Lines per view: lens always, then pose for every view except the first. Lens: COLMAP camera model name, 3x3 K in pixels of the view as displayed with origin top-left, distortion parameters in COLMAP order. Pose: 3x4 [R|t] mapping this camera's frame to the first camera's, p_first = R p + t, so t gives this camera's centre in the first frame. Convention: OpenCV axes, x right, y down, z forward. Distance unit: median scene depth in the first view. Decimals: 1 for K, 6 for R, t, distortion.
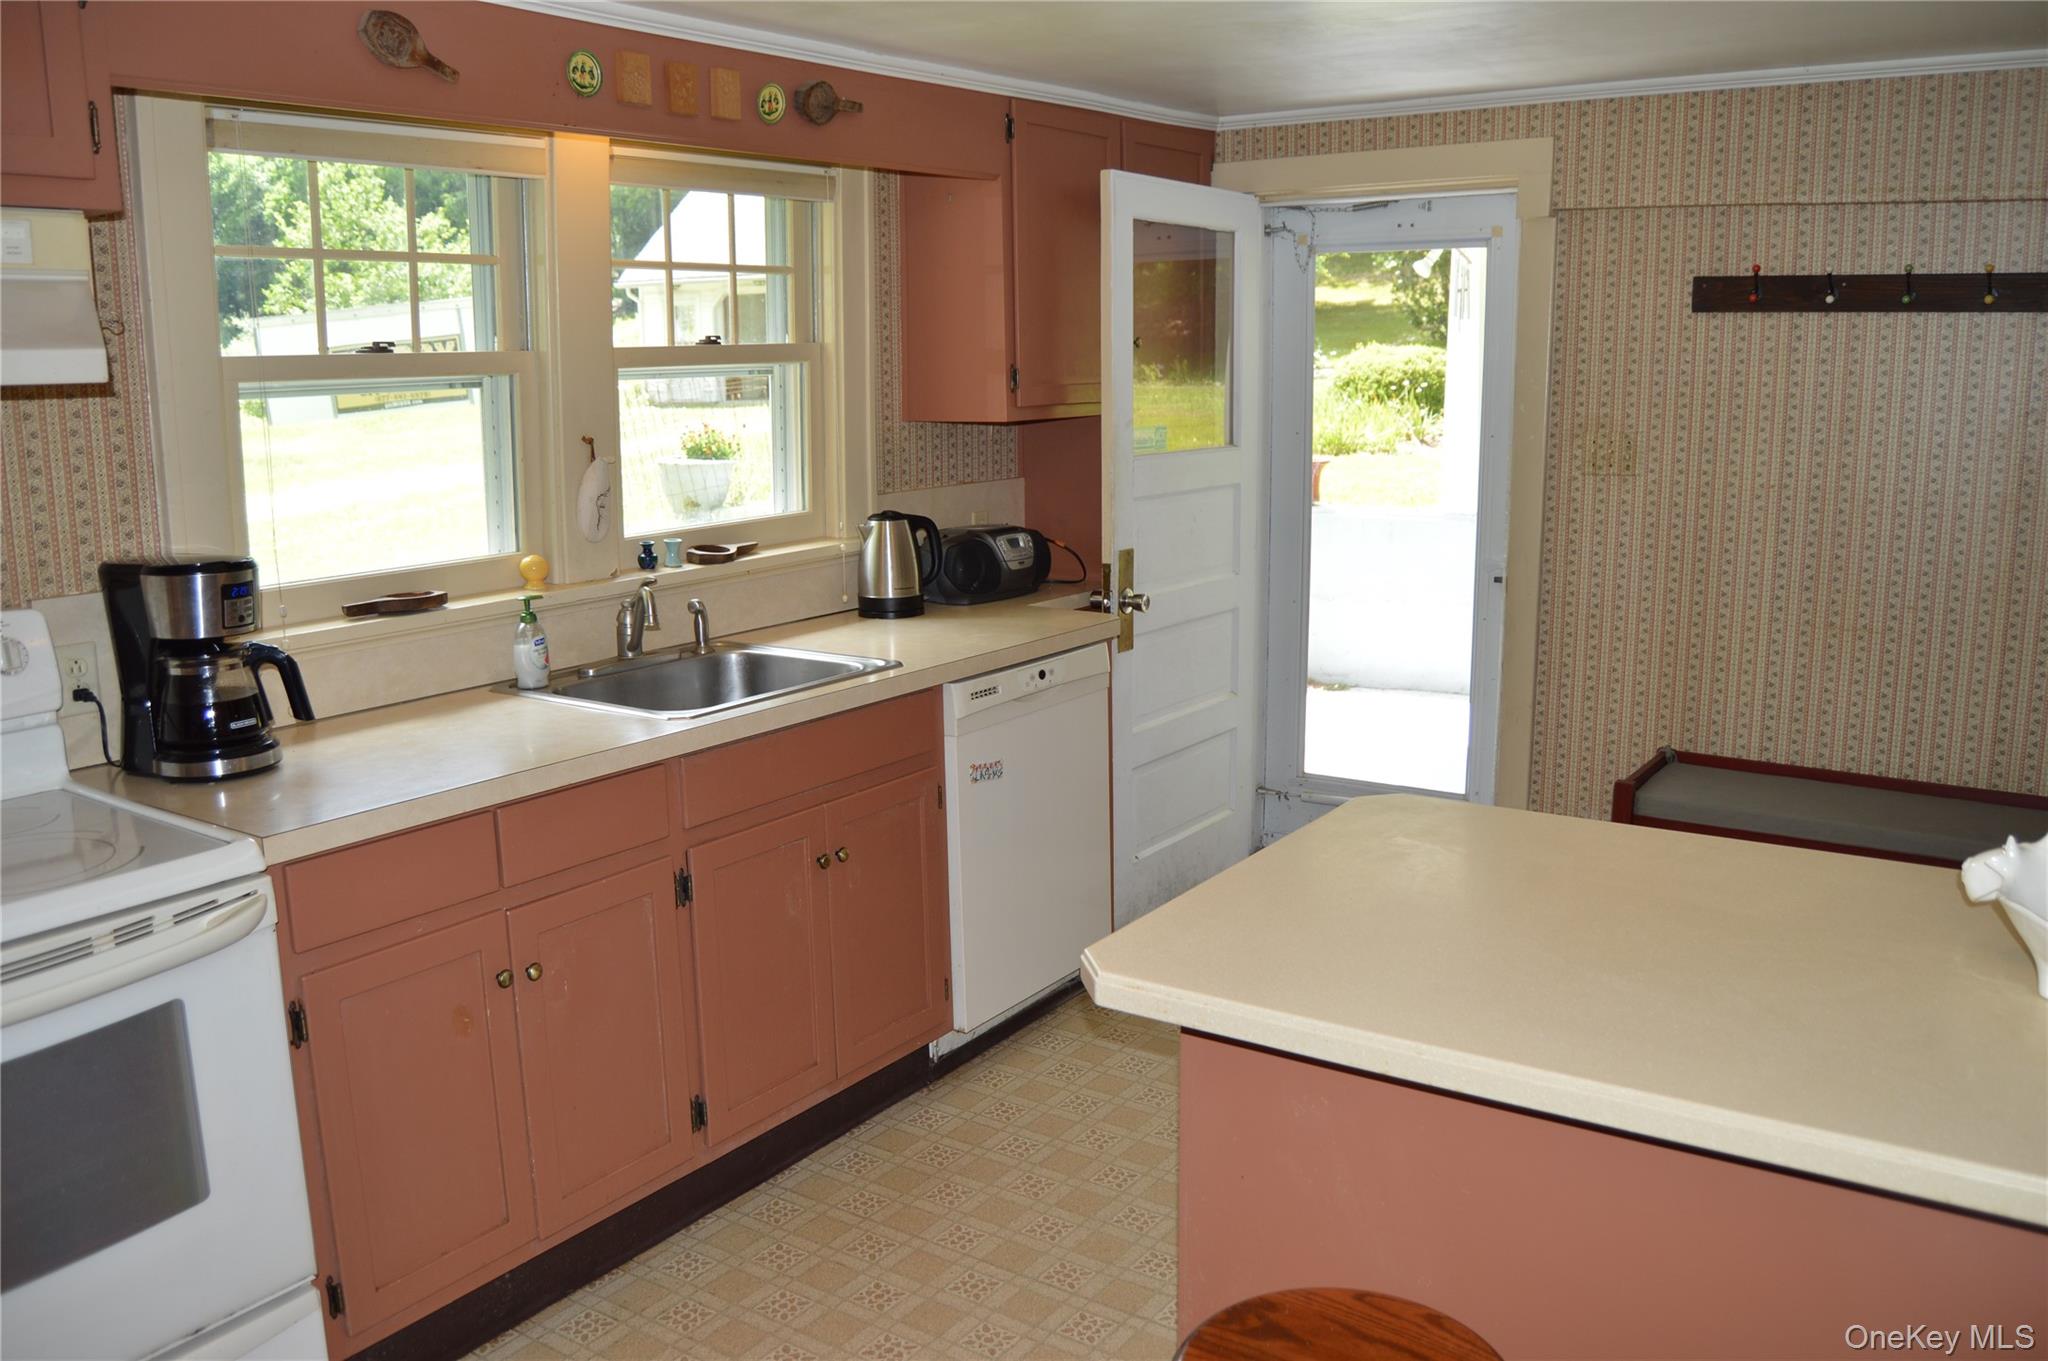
lens RADIAL K [[1644.4, 0, 1022.5], [0, 1644.4, 677.7], [0, 0, 1]] dist [-0.064593, 0.009702]
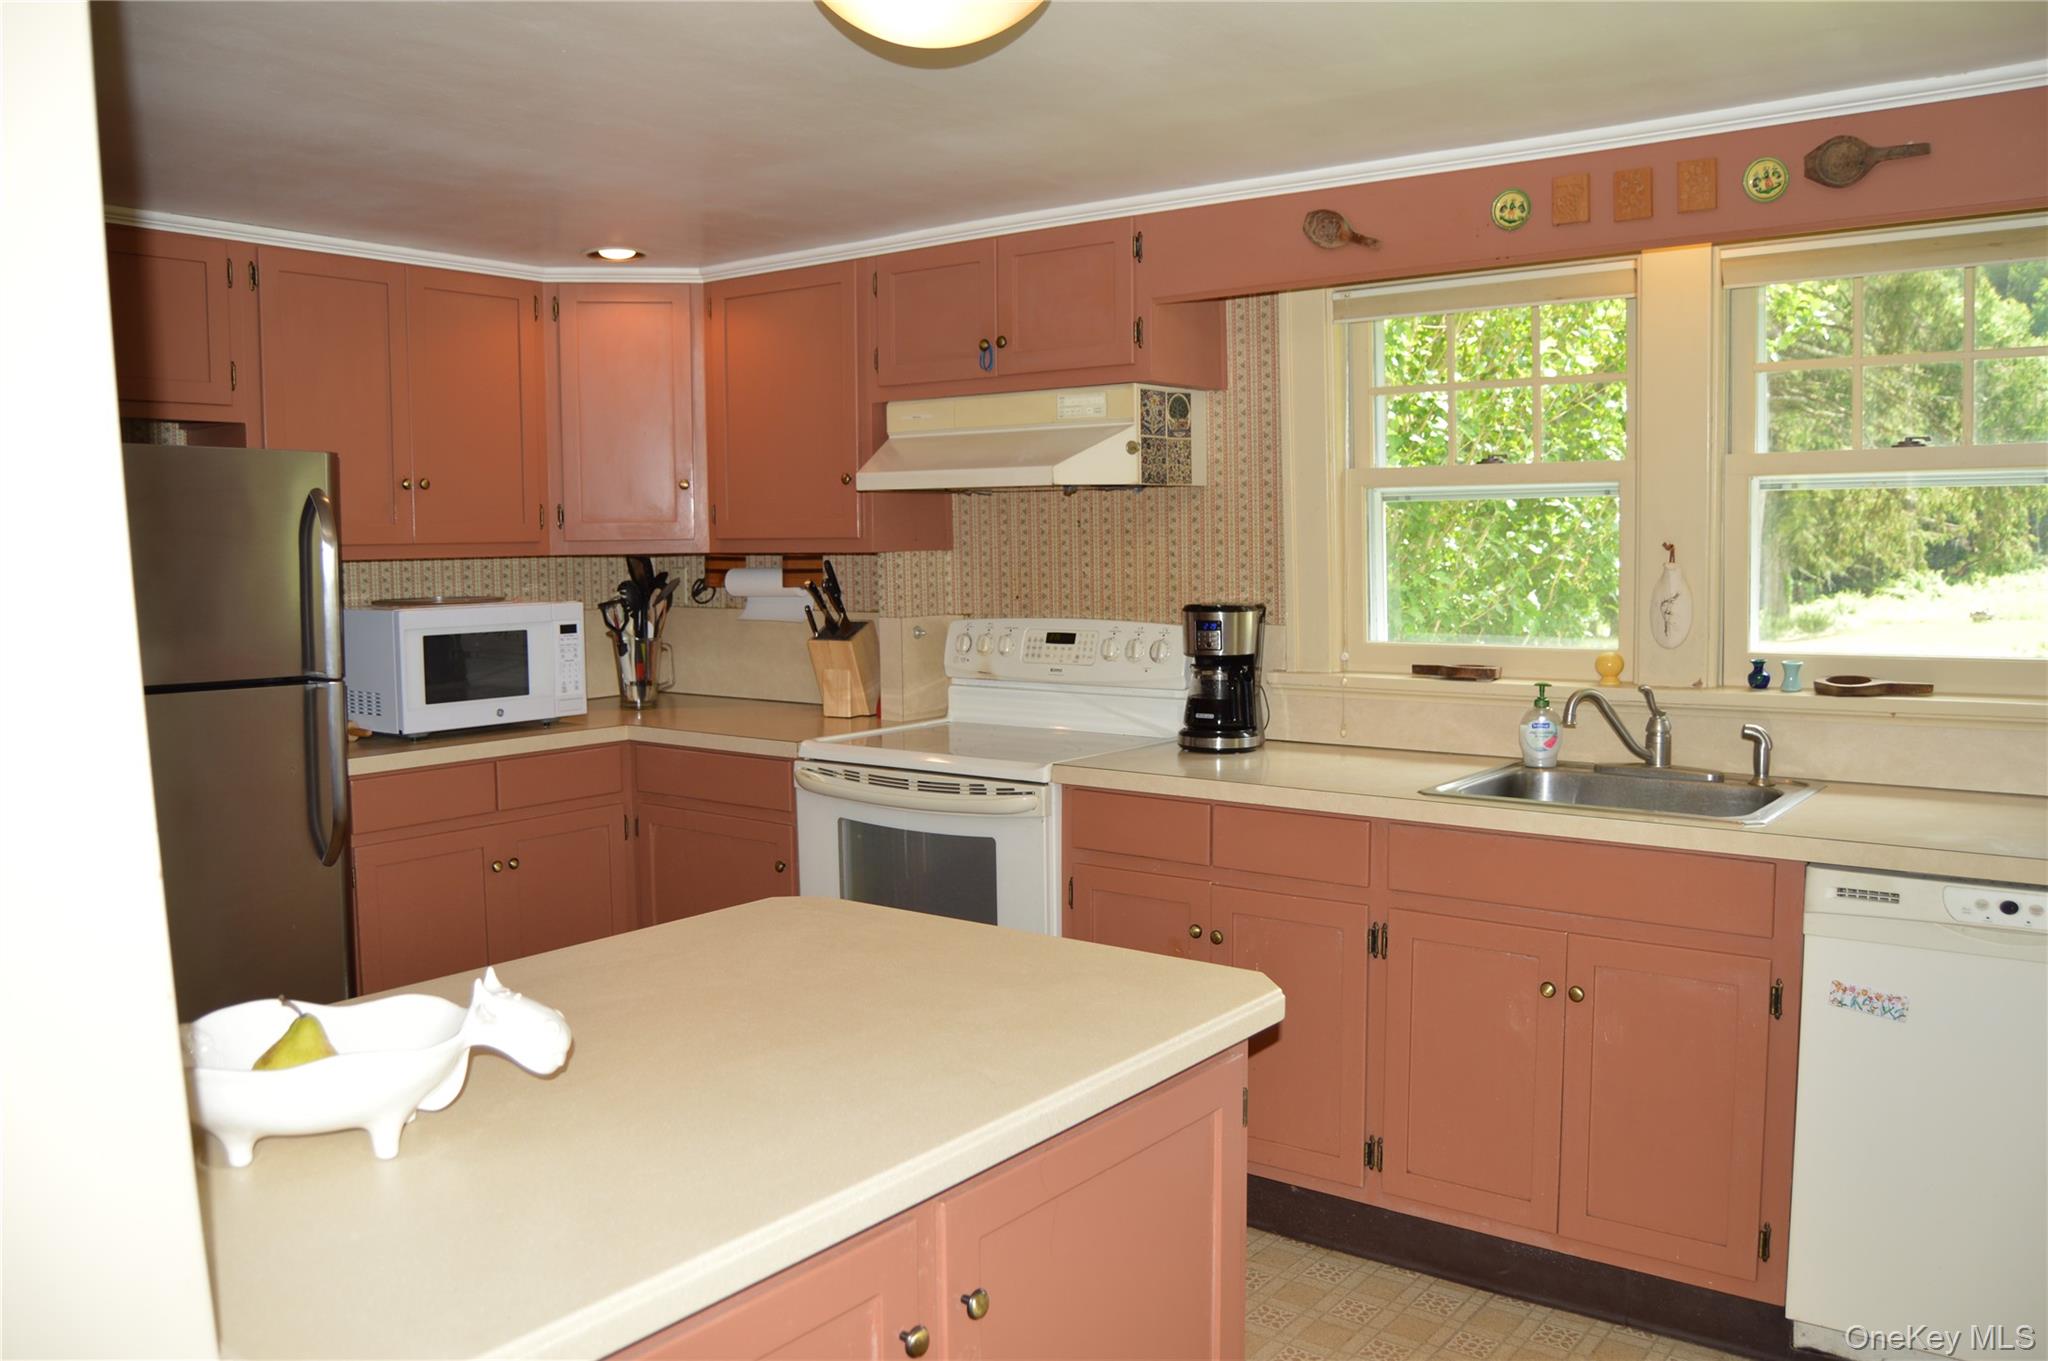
lens RADIAL K [[1644.4, 0, 1025.2], [0, 1644.4, 676.1], [0, 0, 1]] dist [-0.064593, 0.009702]
pose [[-0.041604, 0.100777, -0.994039, 0.849470], [-0.181957, 0.977499, 0.106716, -0.115398], [0.982426, 0.185312, -0.022330, 0.732458]]
